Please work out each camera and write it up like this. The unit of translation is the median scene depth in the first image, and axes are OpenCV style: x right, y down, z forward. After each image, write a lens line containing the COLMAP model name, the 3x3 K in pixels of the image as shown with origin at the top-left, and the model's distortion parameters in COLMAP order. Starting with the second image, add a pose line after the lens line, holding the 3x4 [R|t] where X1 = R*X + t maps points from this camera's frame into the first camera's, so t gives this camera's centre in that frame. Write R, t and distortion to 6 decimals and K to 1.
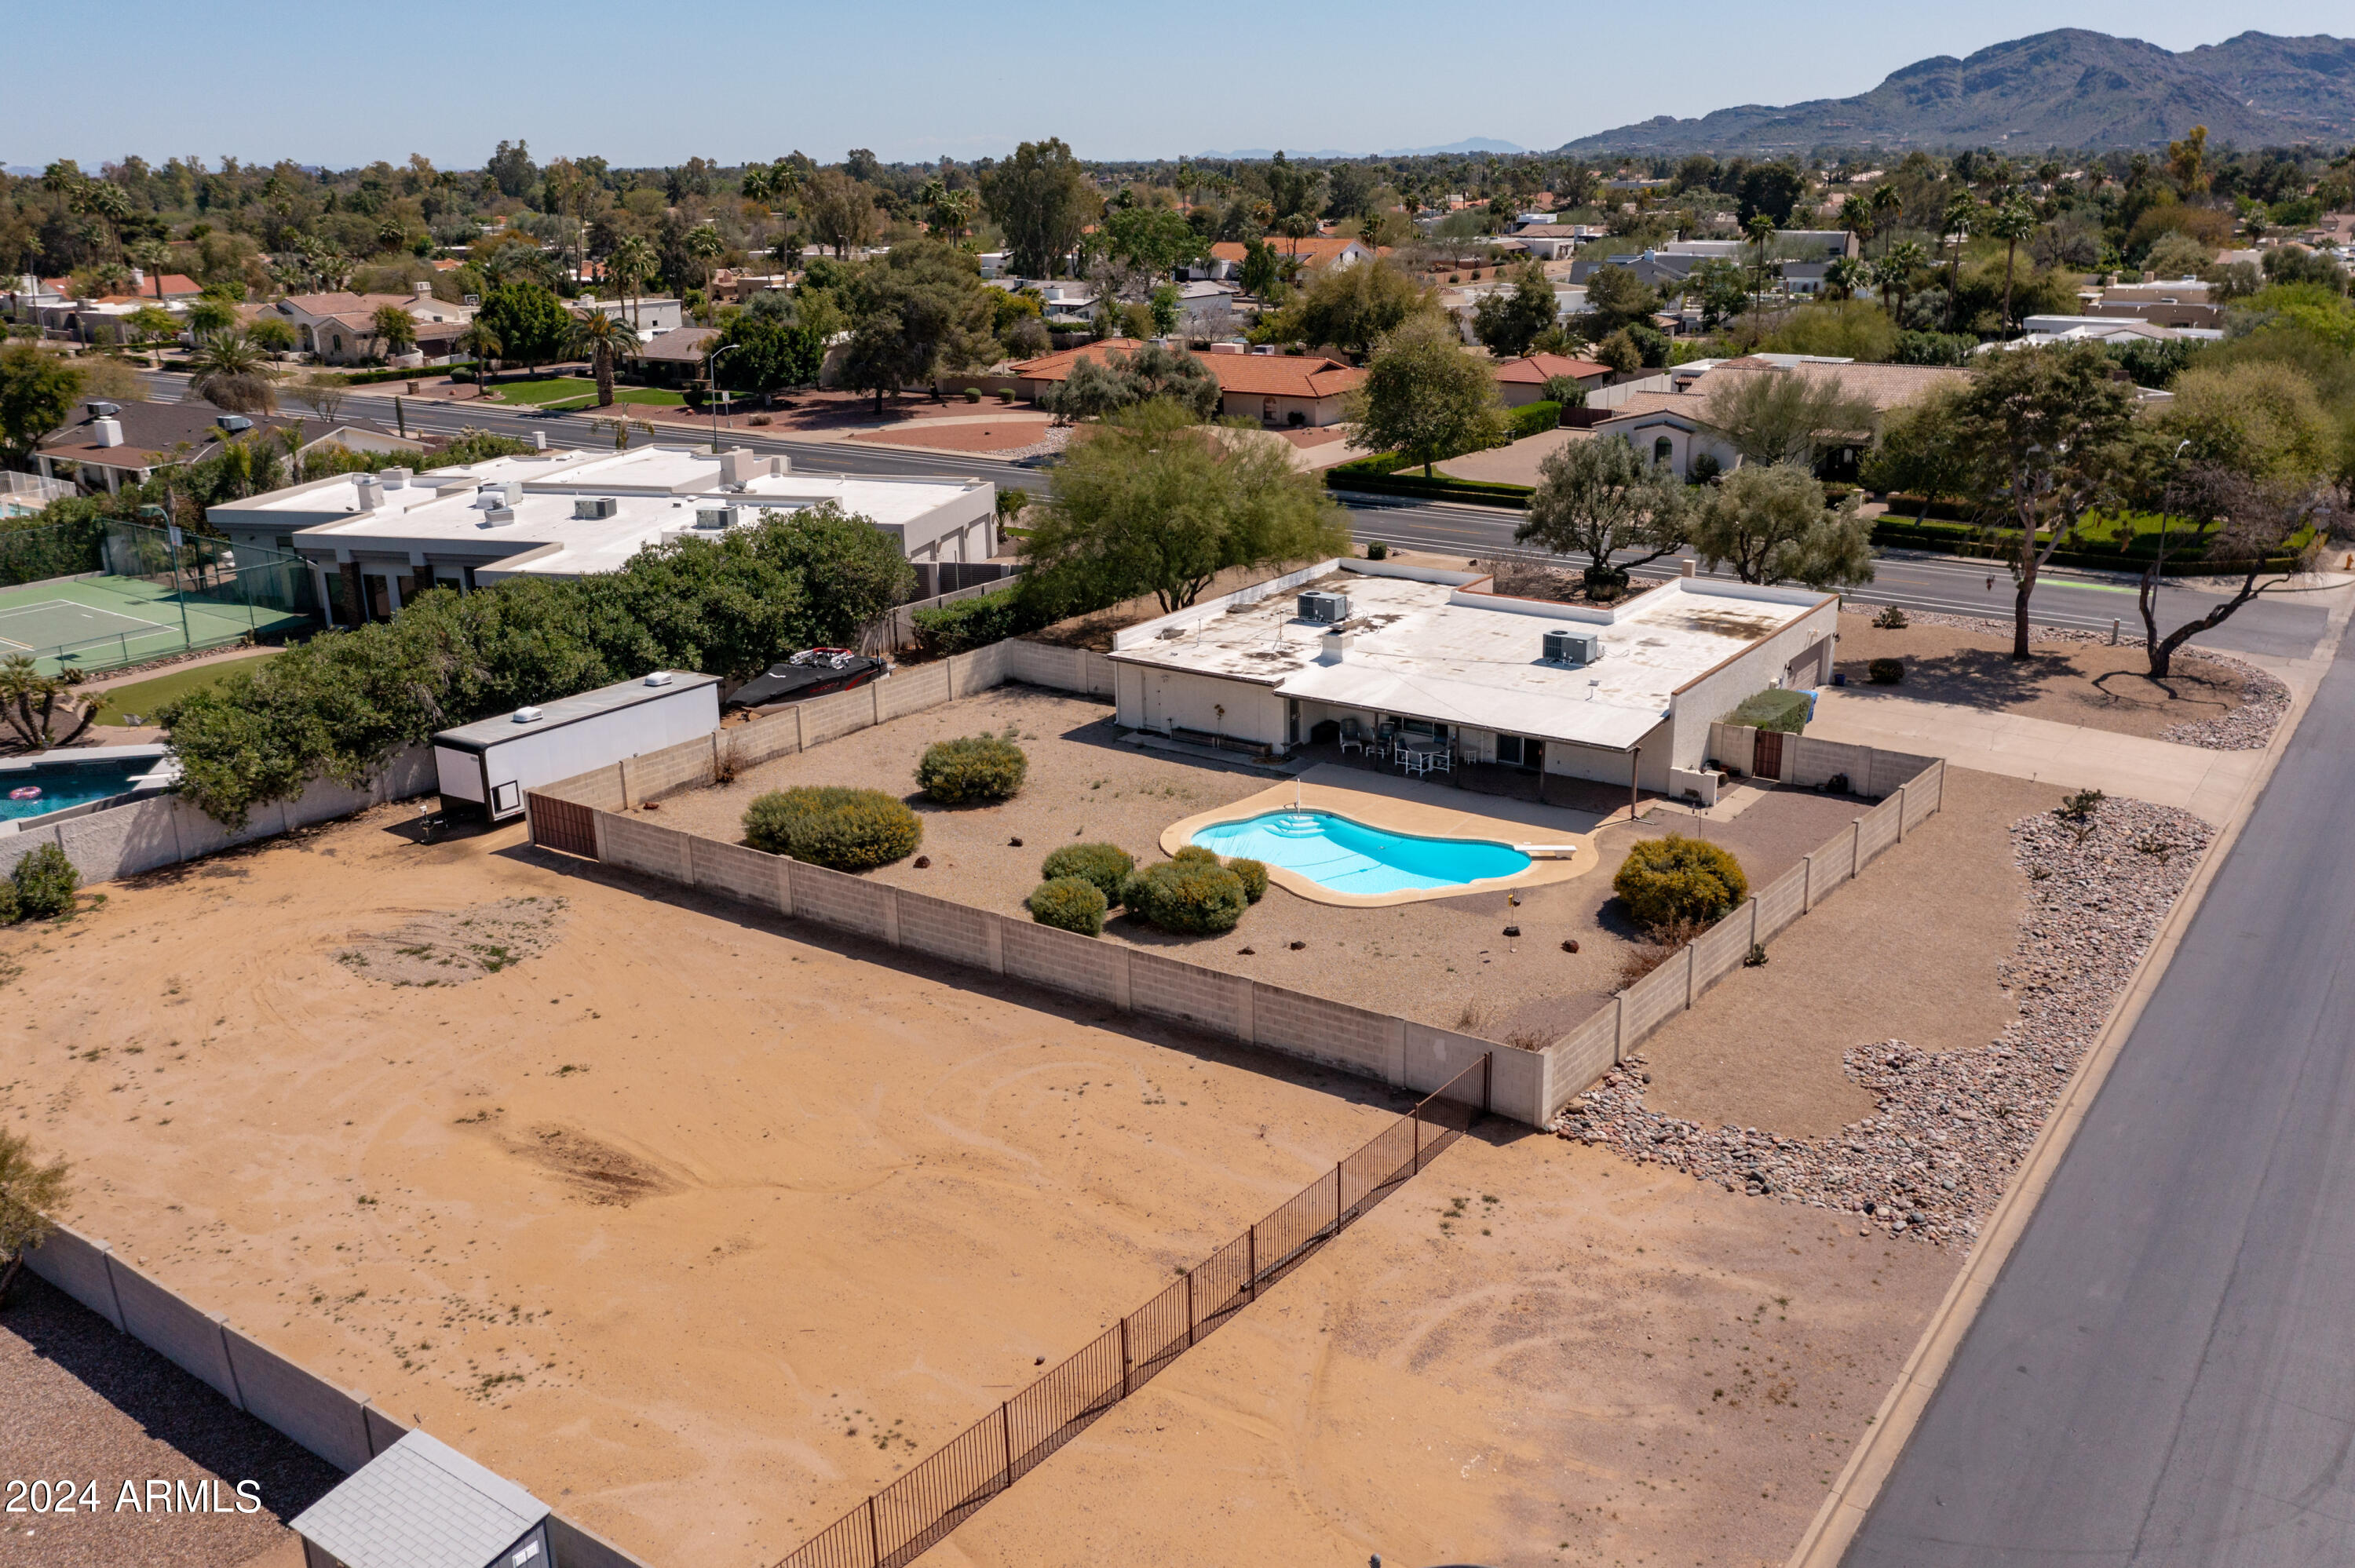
lens RADIAL K [[1896.7, 0, 1193.5], [0, 1896.7, 777.9], [0, 0, 1]] dist [-0.015184, 0.001039]
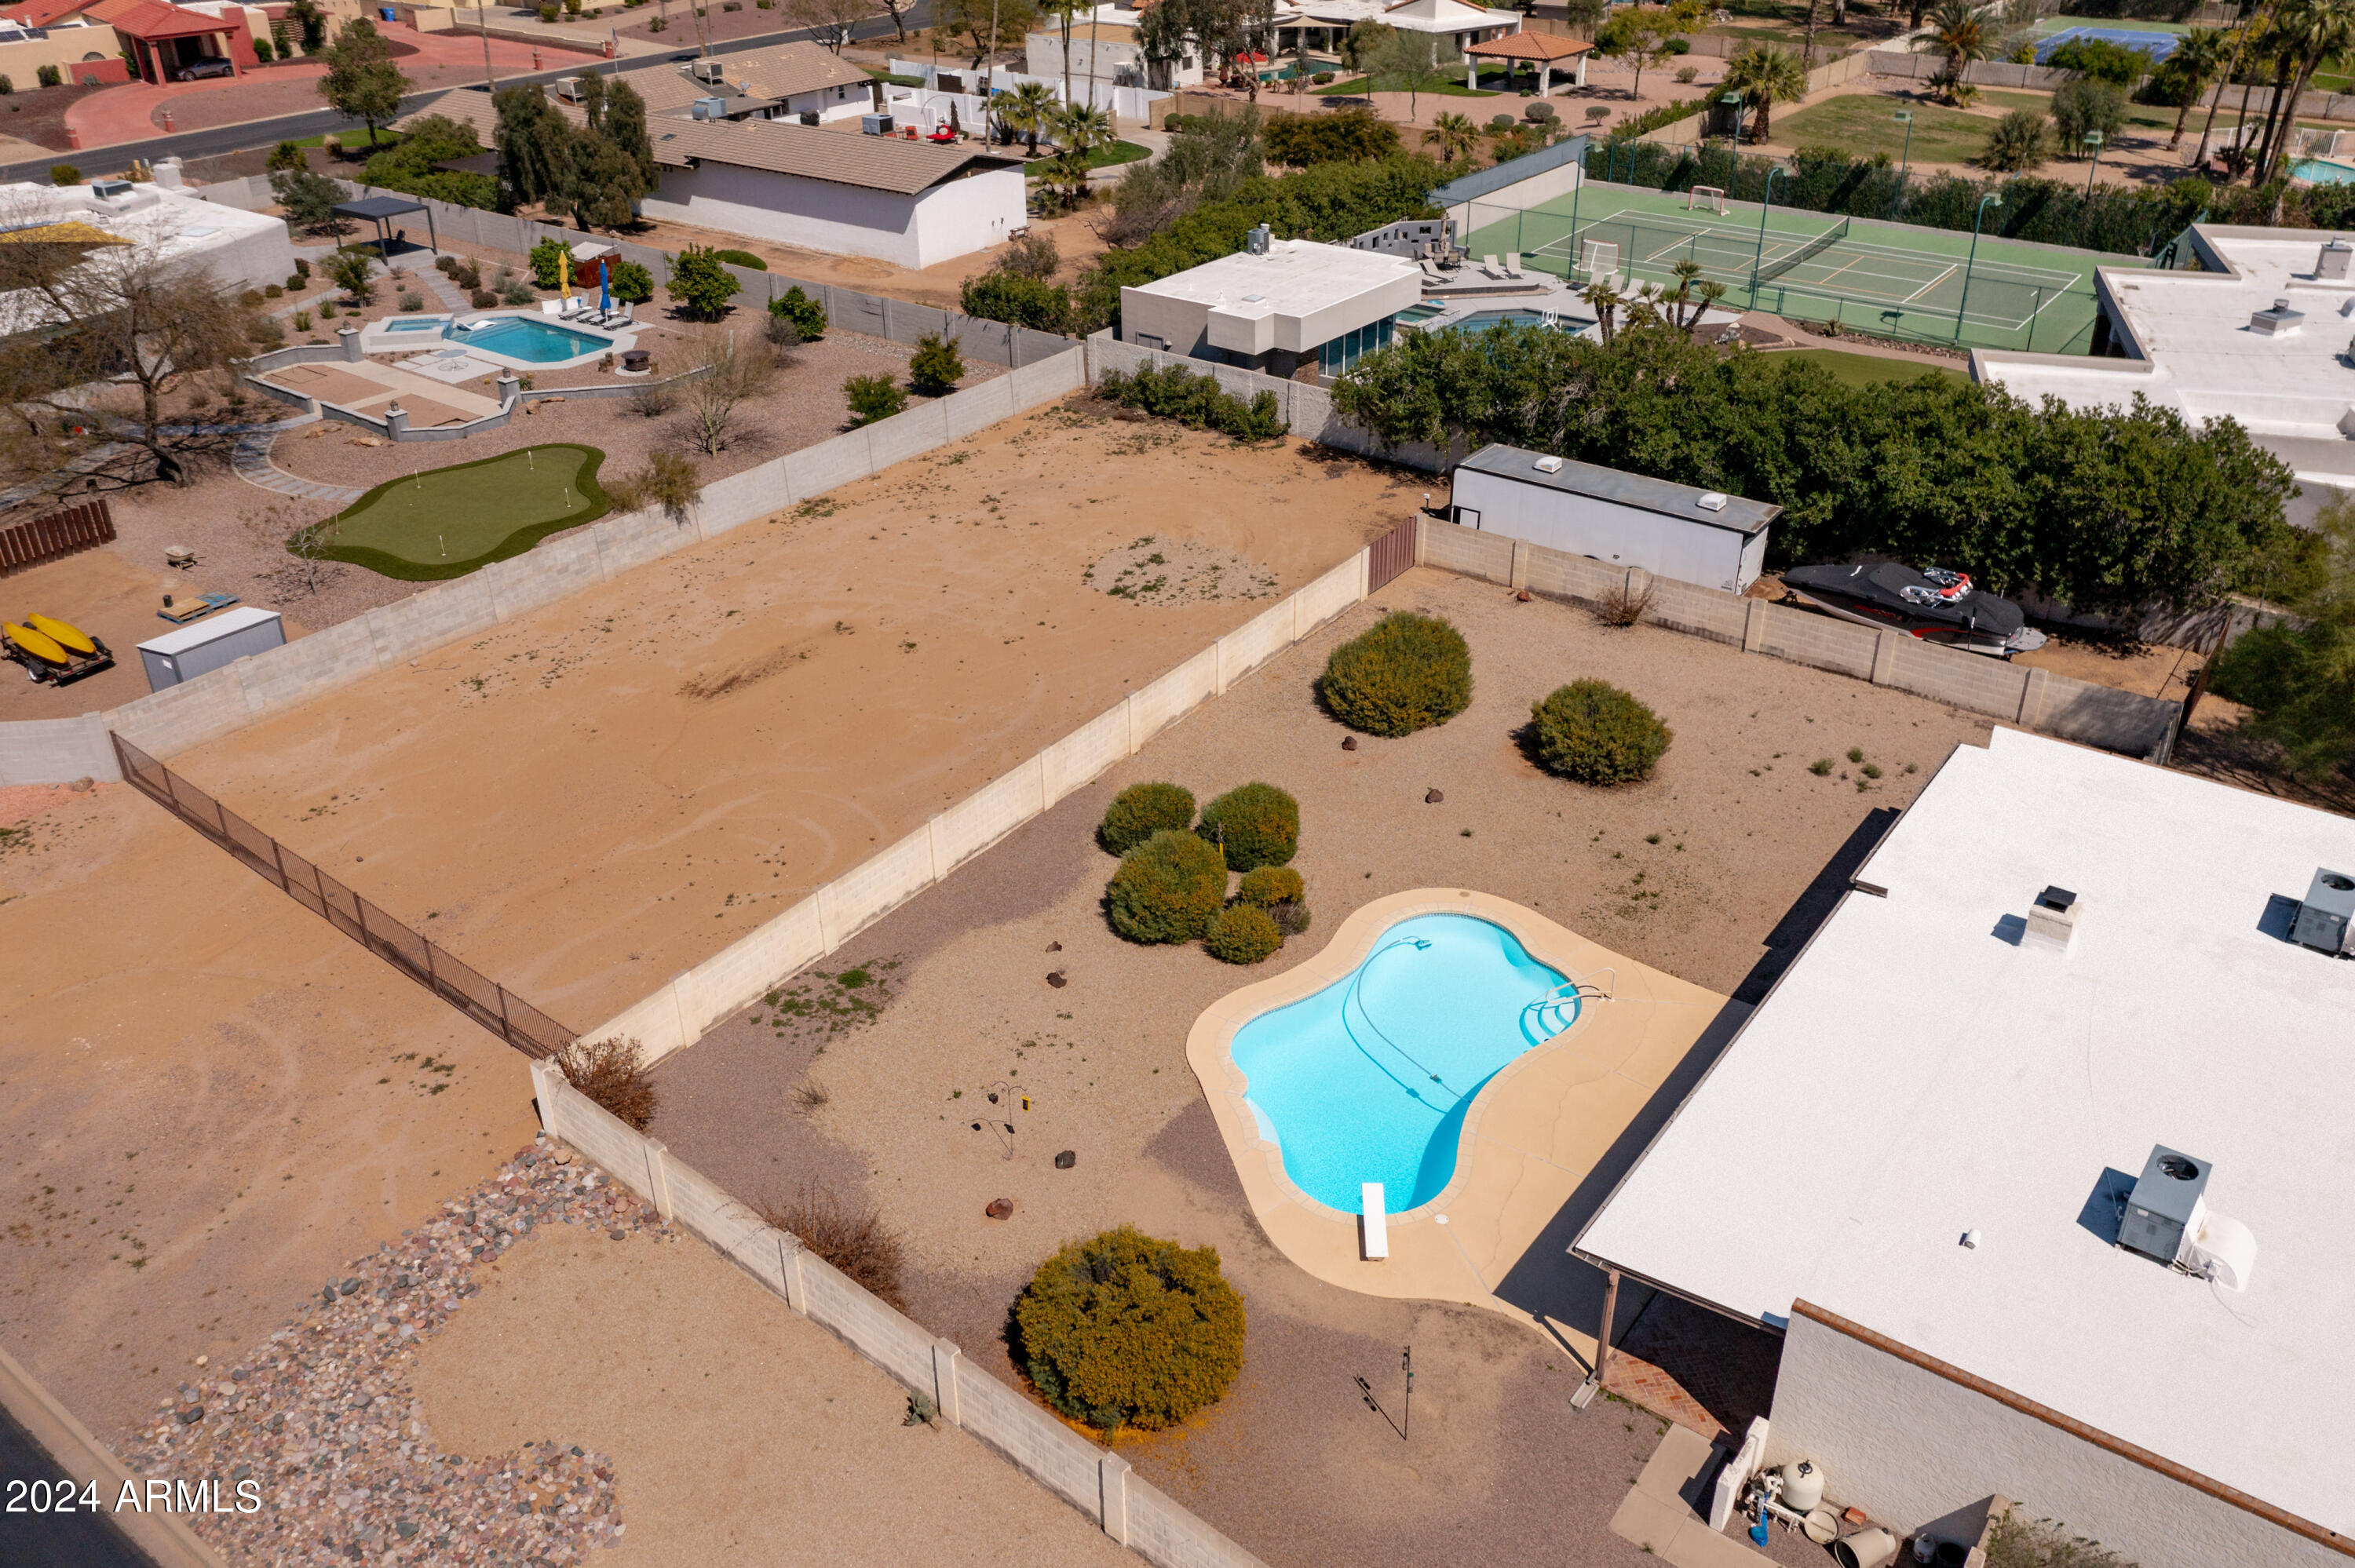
lens RADIAL K [[1889.7, 0, 1248.6], [0, 1889.7, 784.5], [0, 0, 1]] dist [-0.012372, -0.004244]
pose [[-0.010785, 0.504802, -0.863168, 0.540981], [-0.306336, 0.820045, 0.483410, -0.302404], [0.951862, 0.269633, 0.145794, 0.711824]]
